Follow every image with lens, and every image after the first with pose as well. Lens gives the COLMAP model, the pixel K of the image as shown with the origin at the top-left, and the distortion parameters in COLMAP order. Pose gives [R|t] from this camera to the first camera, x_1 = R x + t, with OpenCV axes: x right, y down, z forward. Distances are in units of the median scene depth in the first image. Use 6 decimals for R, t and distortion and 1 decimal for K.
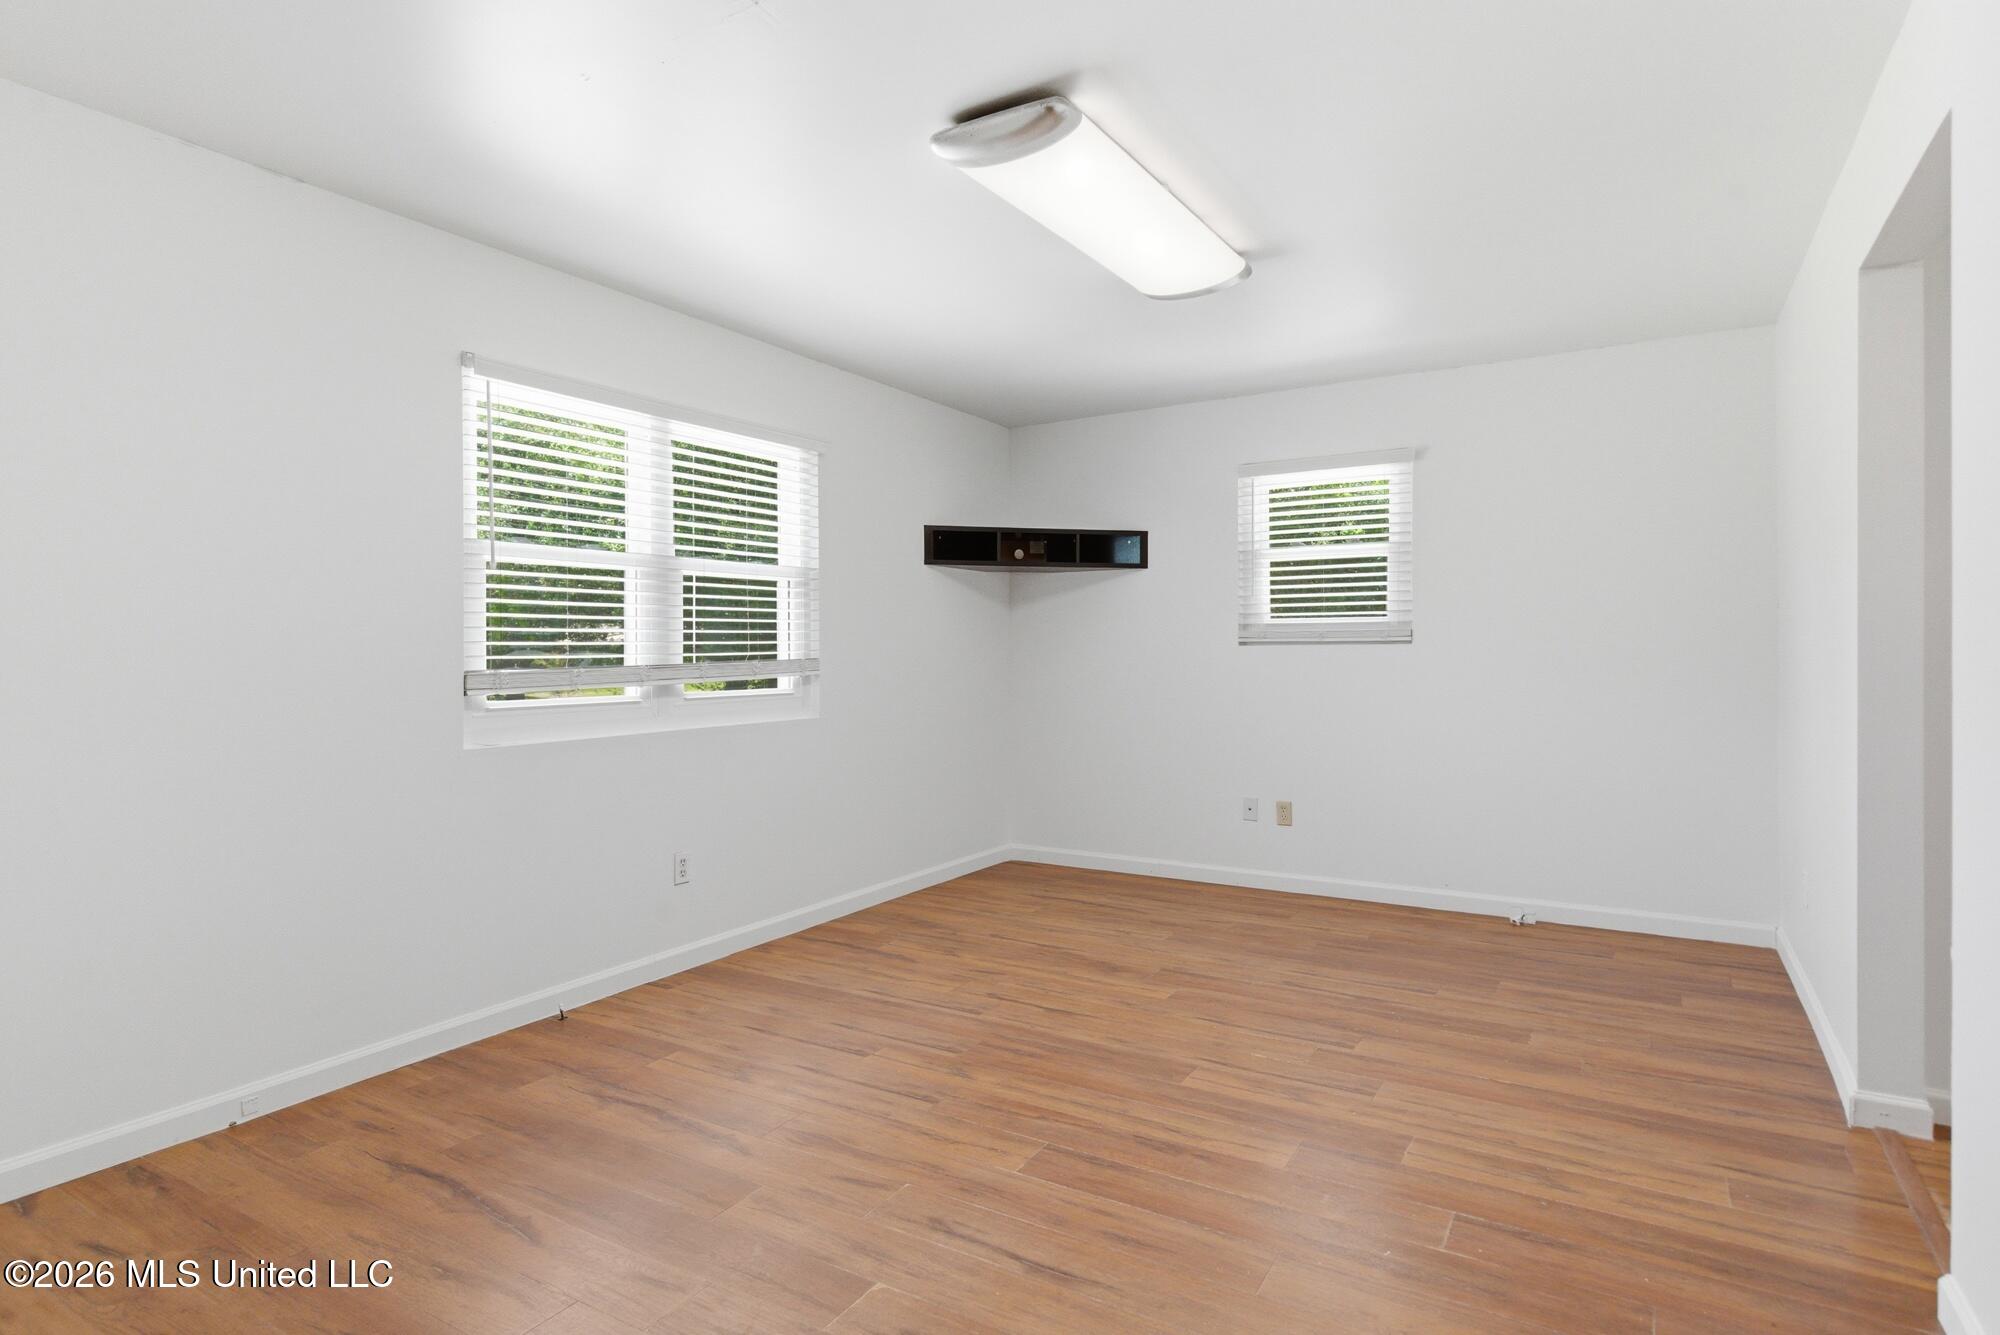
lens RADIAL K [[1049.3, 0, 996.7], [0, 1049.3, 656.6], [0, 0, 1]] dist [0.019741, -0.007579]
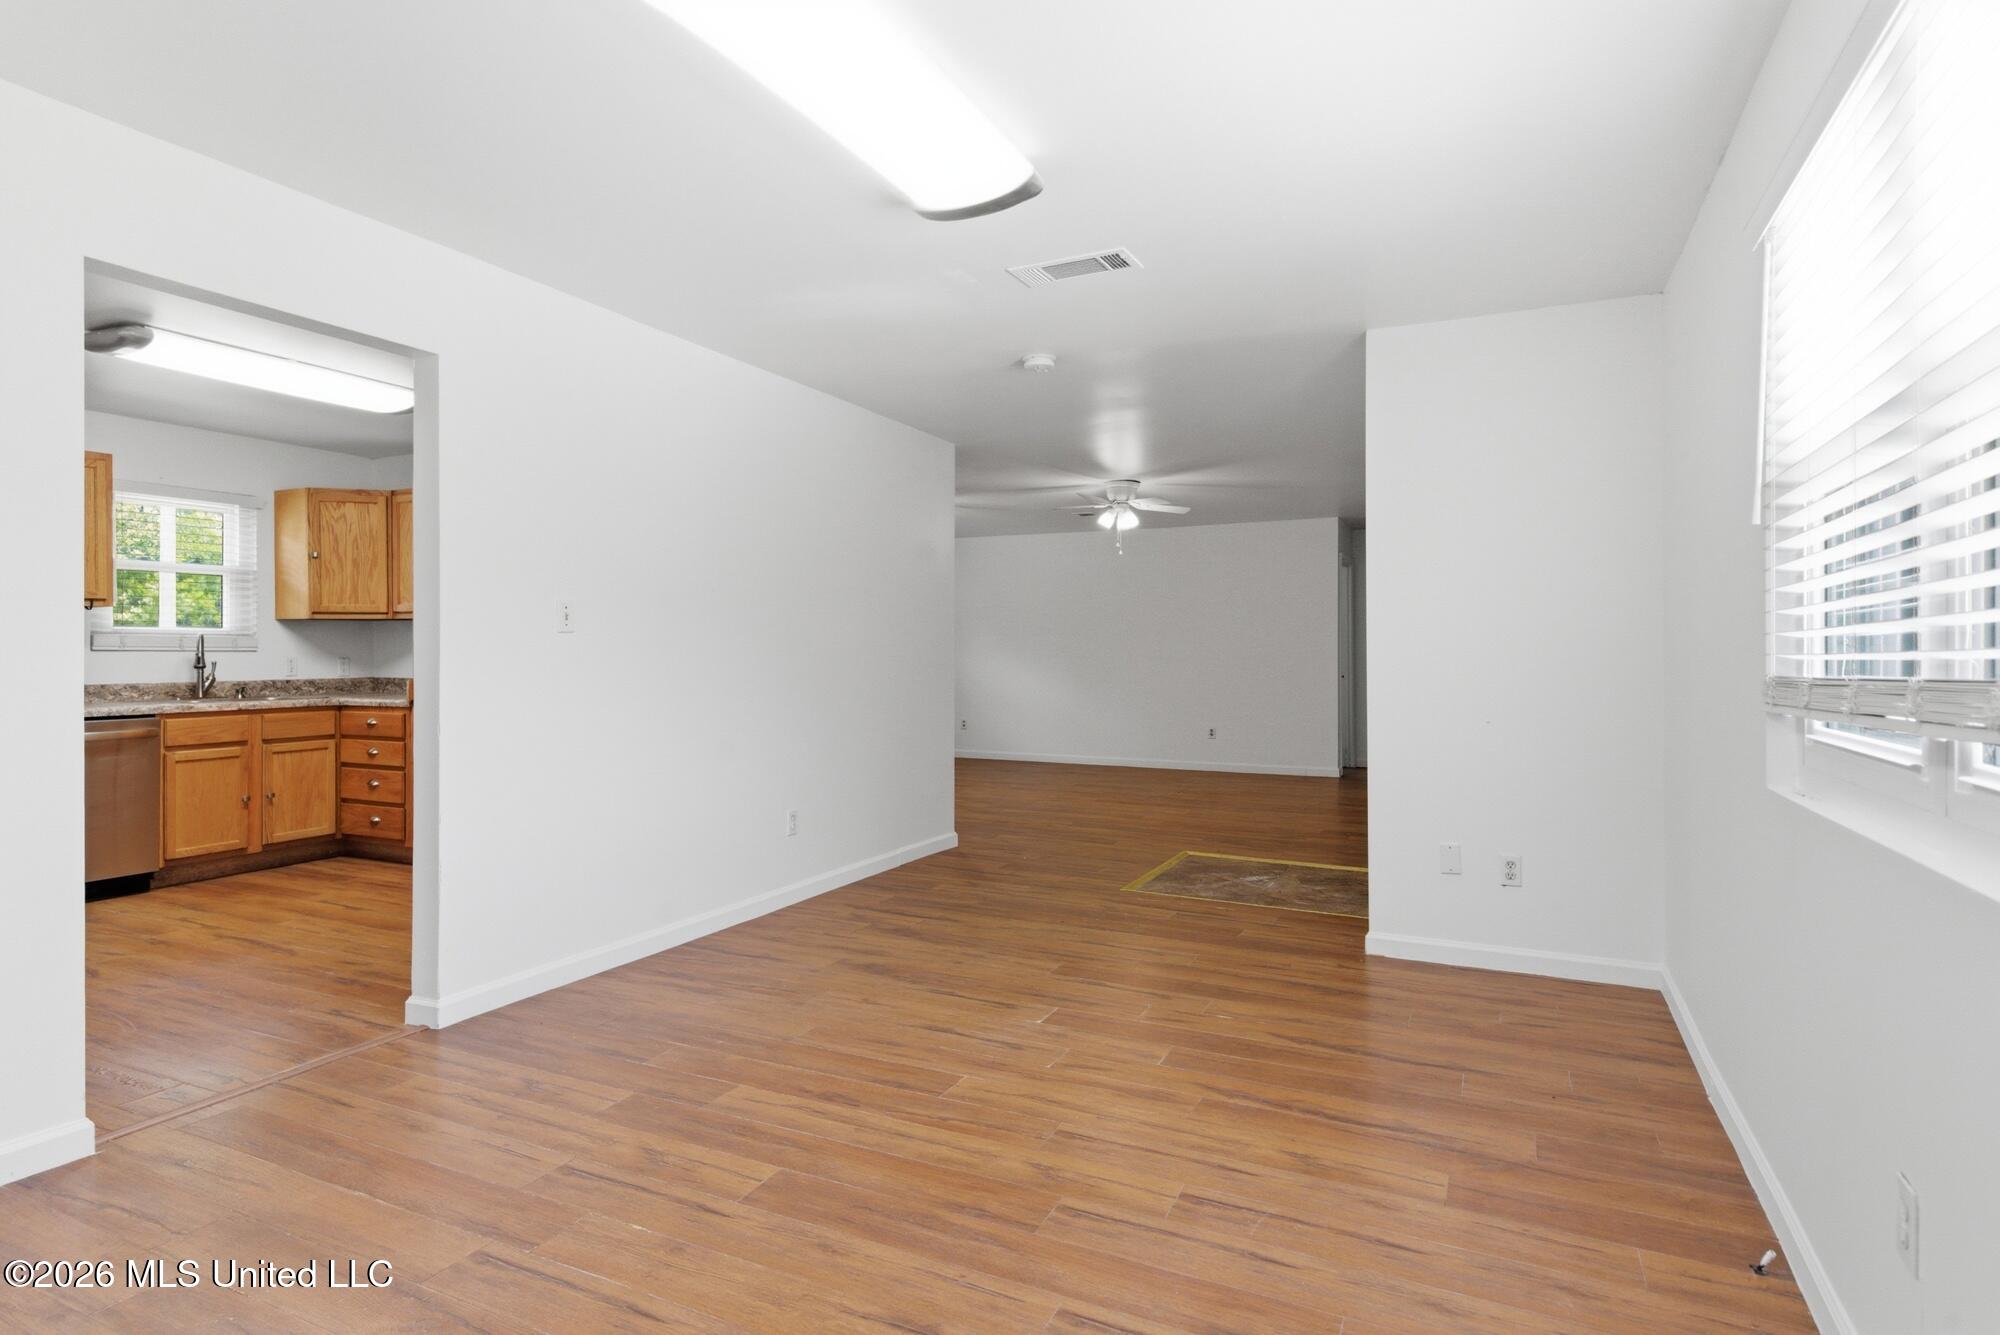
lens RADIAL K [[1049.3, 0, 996.7], [0, 1049.3, 656.6], [0, 0, 1]] dist [0.019741, -0.007579]
pose [[-0.995136, 0.004545, -0.098401, 0.087321], [0.003682, 0.999953, 0.008952, -0.009265], [0.098437, 0.008546, -0.995107, 1.936446]]
